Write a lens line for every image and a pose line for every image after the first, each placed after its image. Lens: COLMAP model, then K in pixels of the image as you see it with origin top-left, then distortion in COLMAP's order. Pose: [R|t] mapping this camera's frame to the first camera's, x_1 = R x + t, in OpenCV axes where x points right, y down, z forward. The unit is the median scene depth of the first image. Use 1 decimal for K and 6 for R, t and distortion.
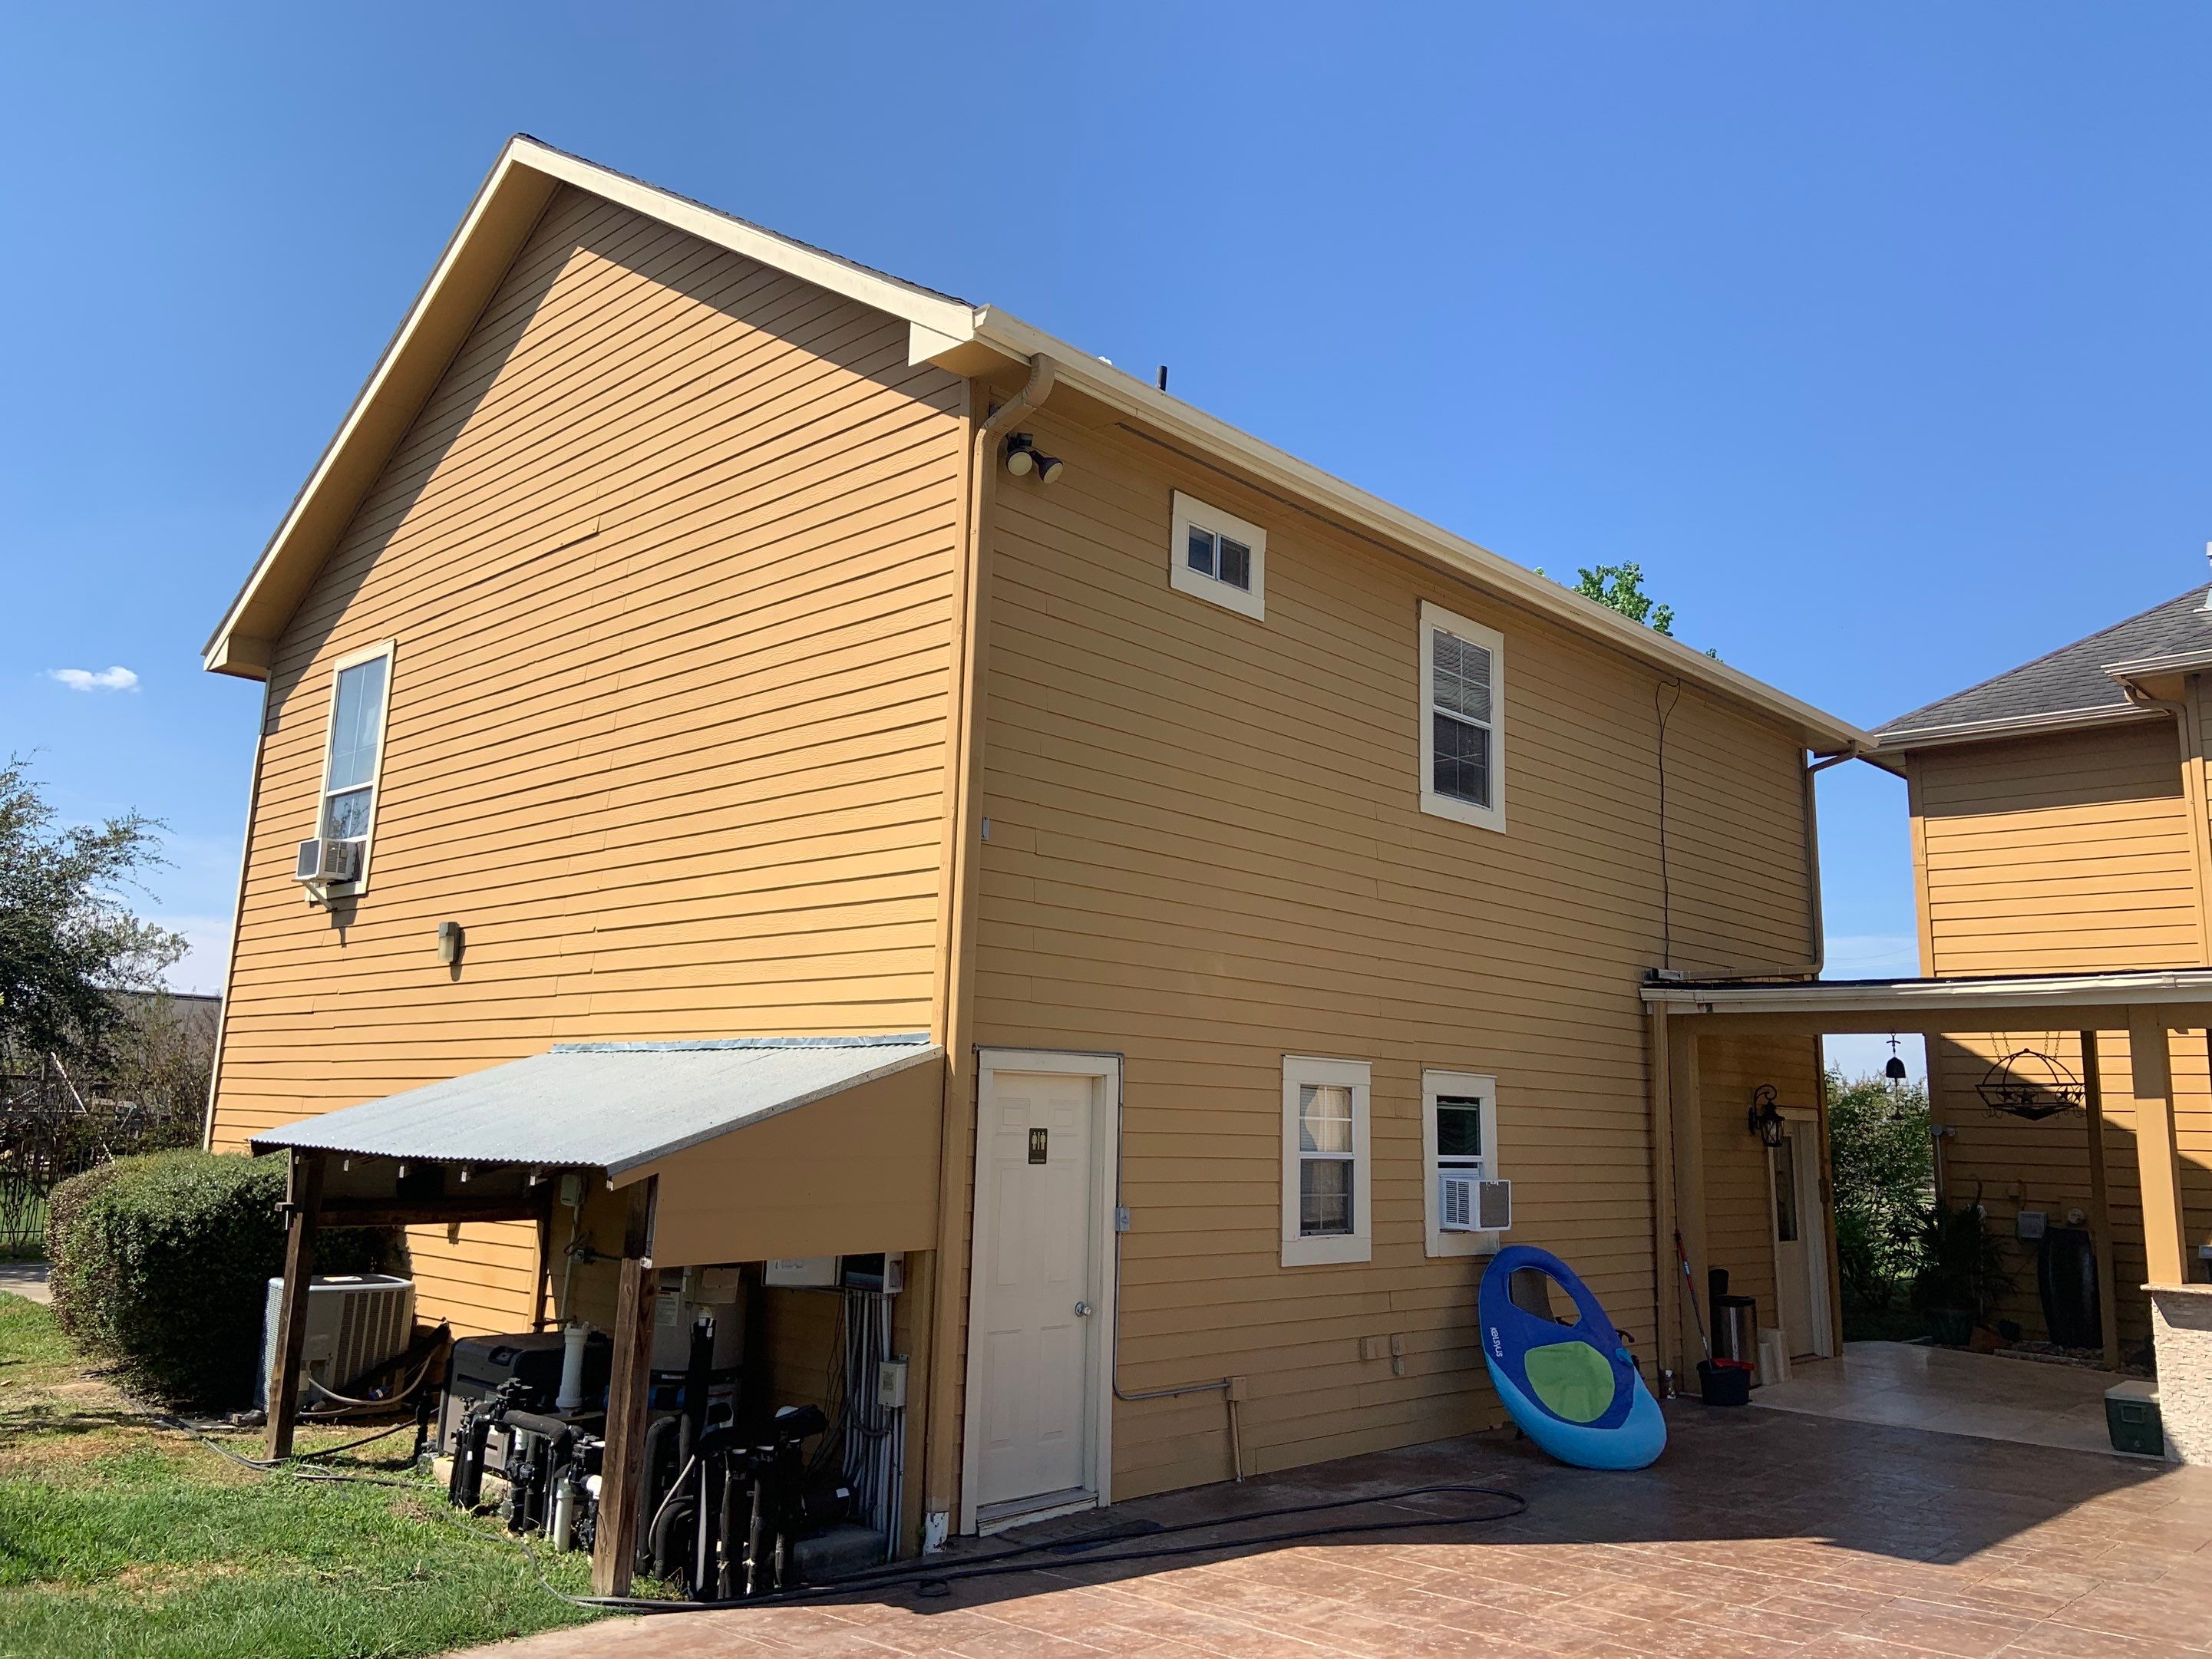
lens RADIAL K [[1674.6, 0, 1115.9], [0, 1674.6, 786.1], [0, 0, 1]] dist [0.125762, -0.178289]
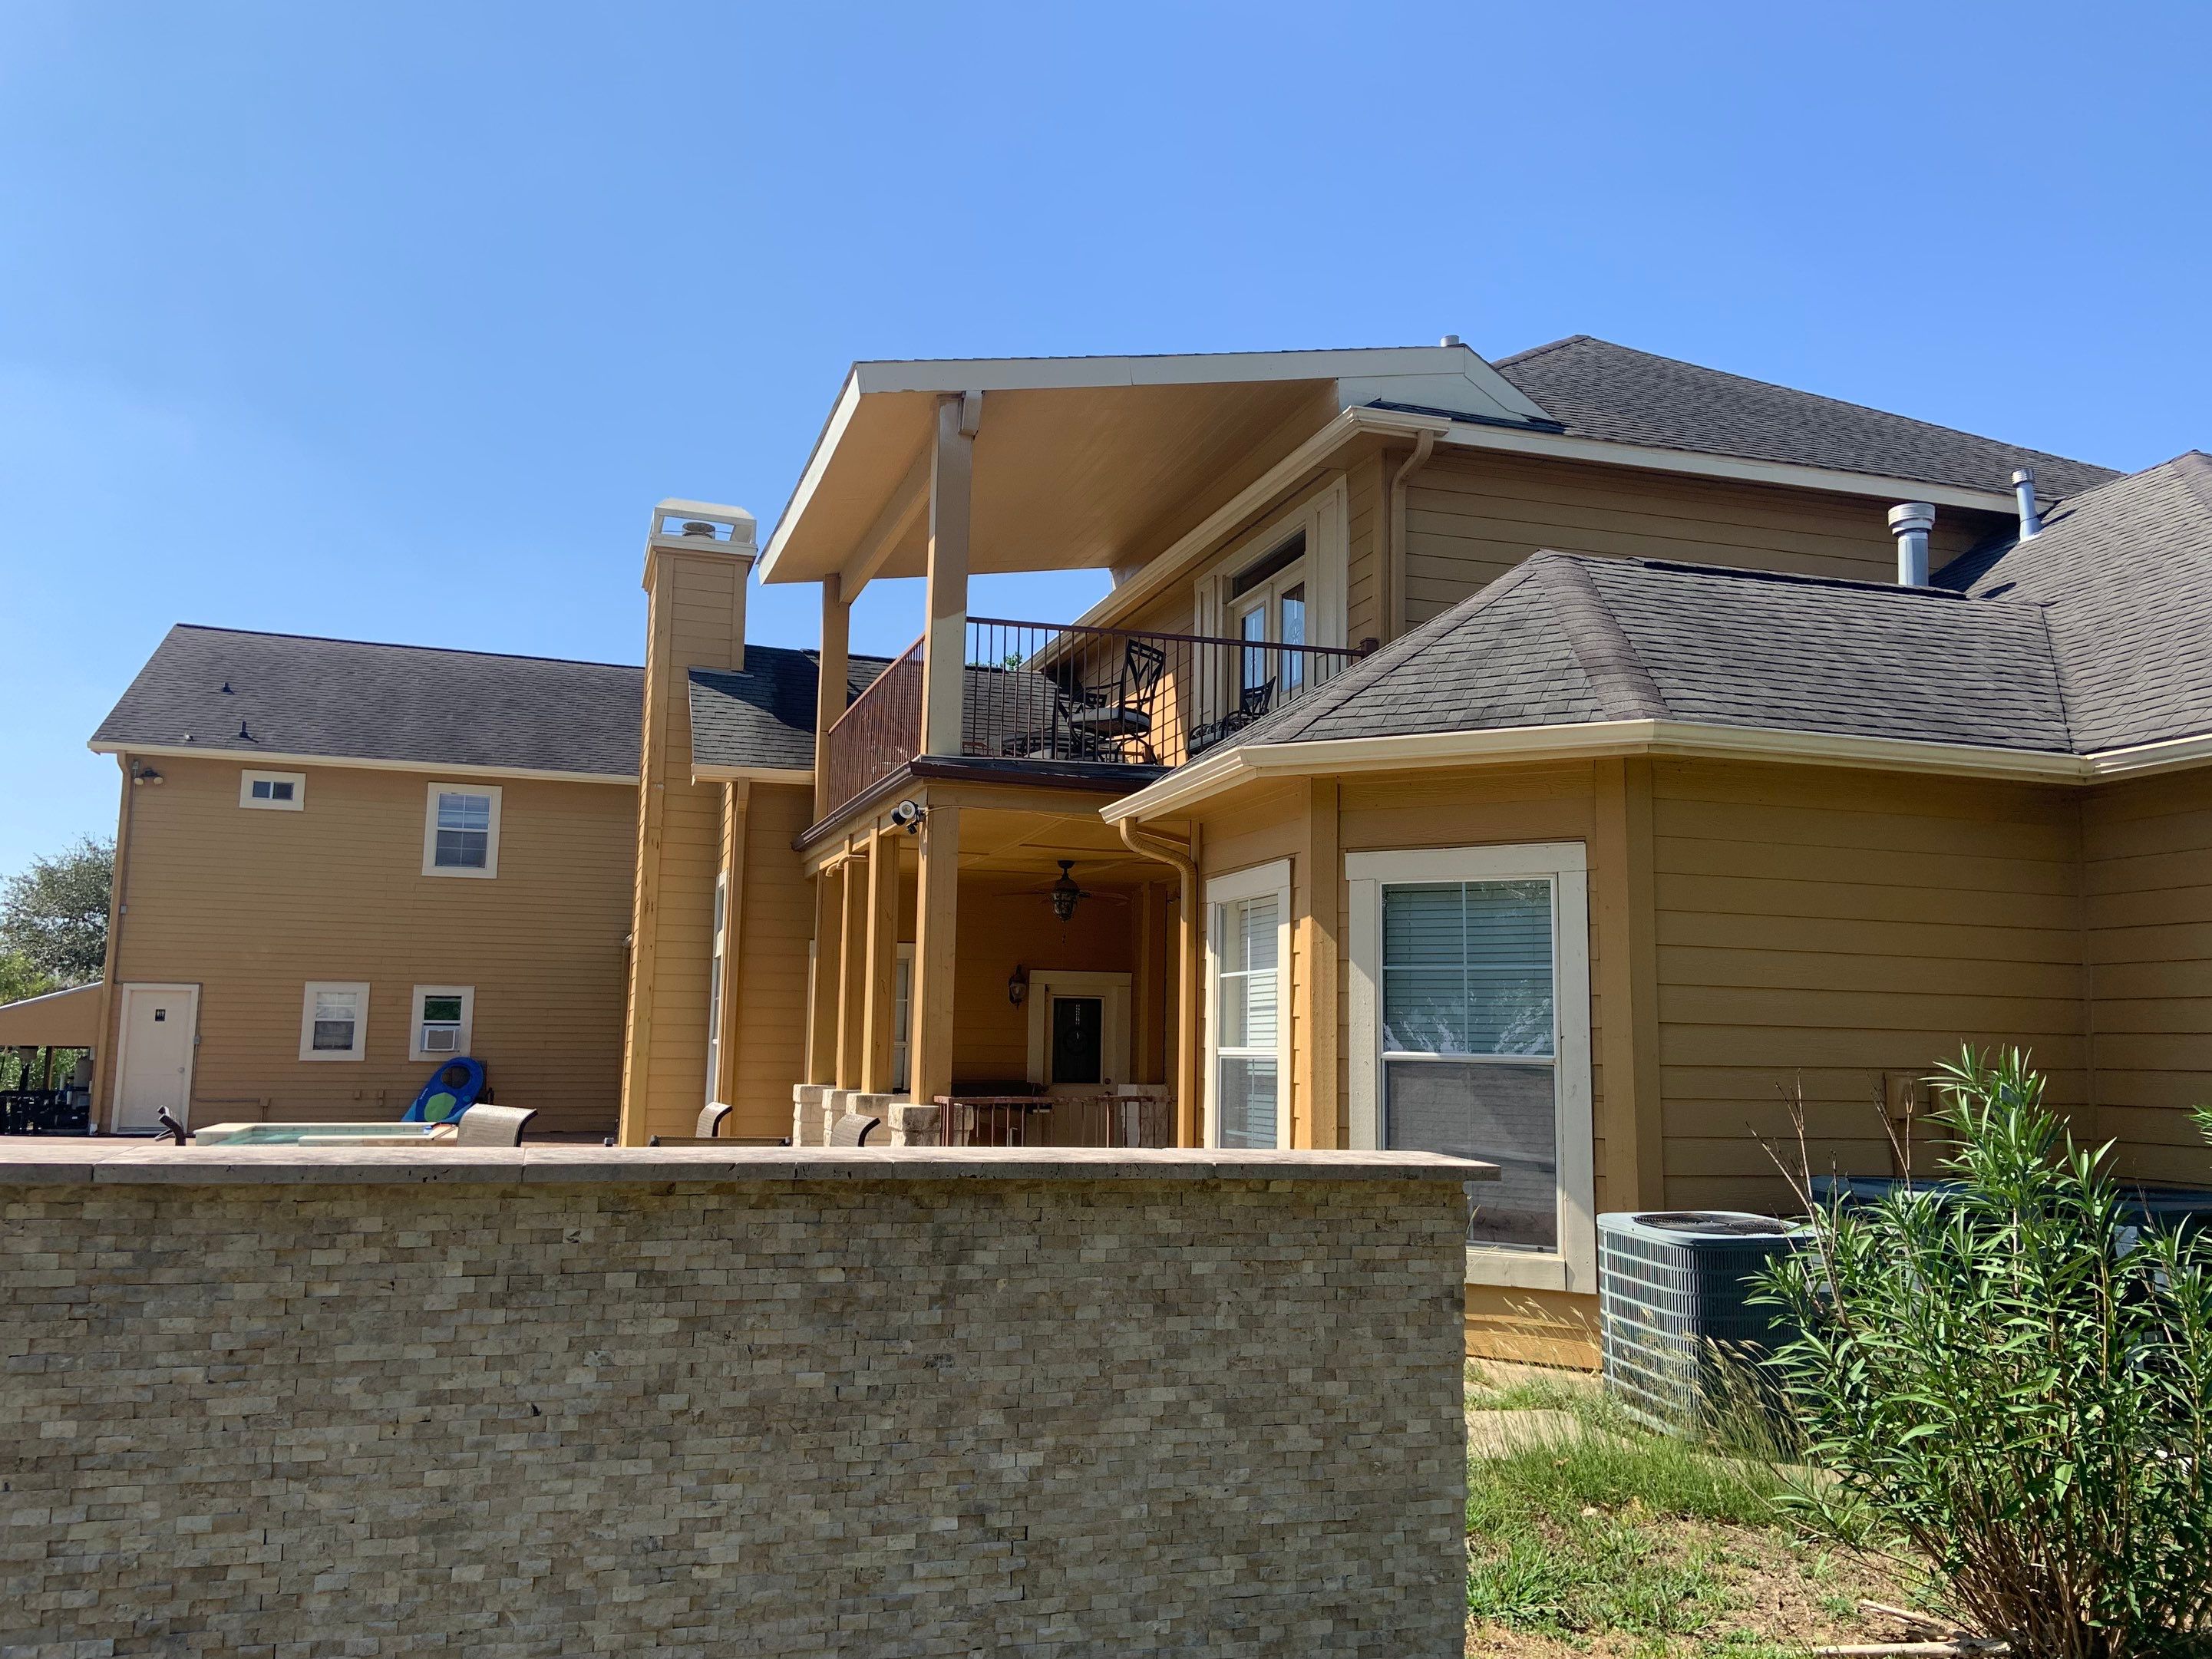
lens RADIAL K [[1646.9, 0, 1106.0], [0, 1646.9, 829.5], [0, 0, 1]] dist [0.122932, -0.149549]
pose [[0.885886, -0.073919, -0.457976, 2.247959], [0.098983, 0.994608, 0.030934, -0.028509], [0.453221, -0.072736, 0.888426, -0.676354]]
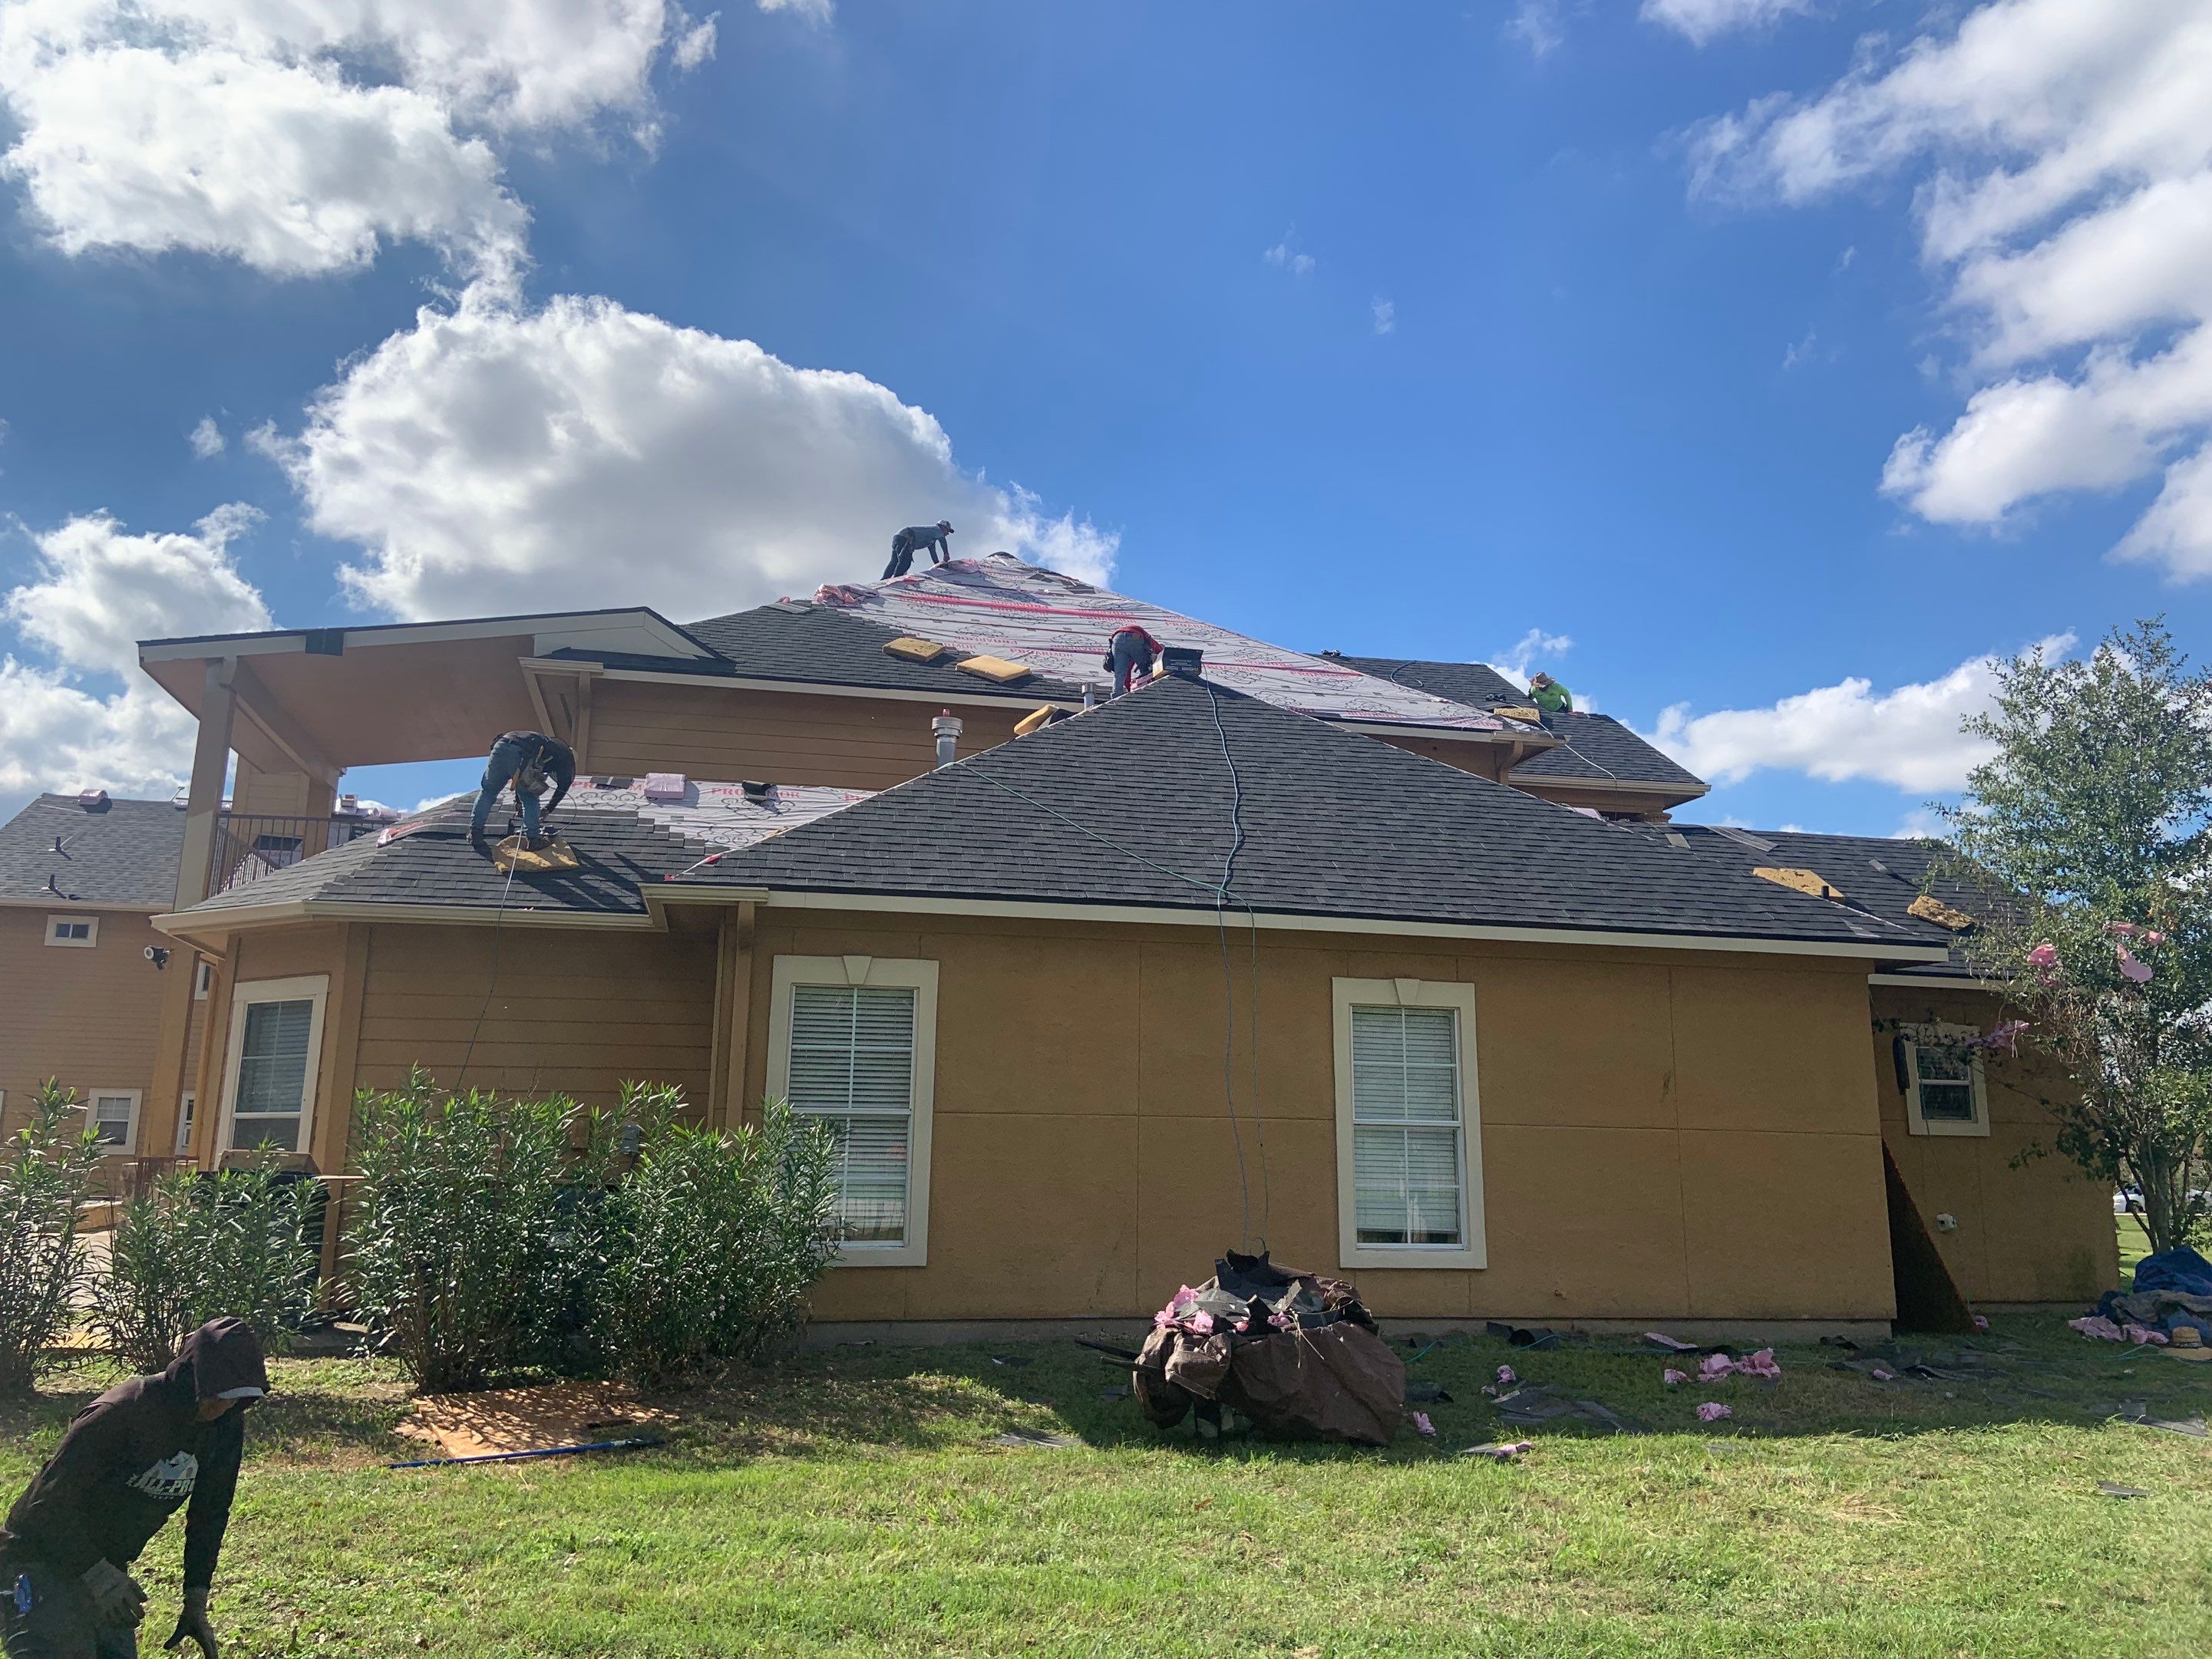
lens RADIAL K [[1665.5, 0, 1098.7], [0, 1665.5, 825.3], [0, 0, 1]] dist [0.071153, 0.001504]
pose [[0.836059, -0.122456, -0.534798, 3.240715], [0.115401, 0.992217, -0.046786, 0.037392], [0.536365, -0.022600, 0.843684, -0.631702]]
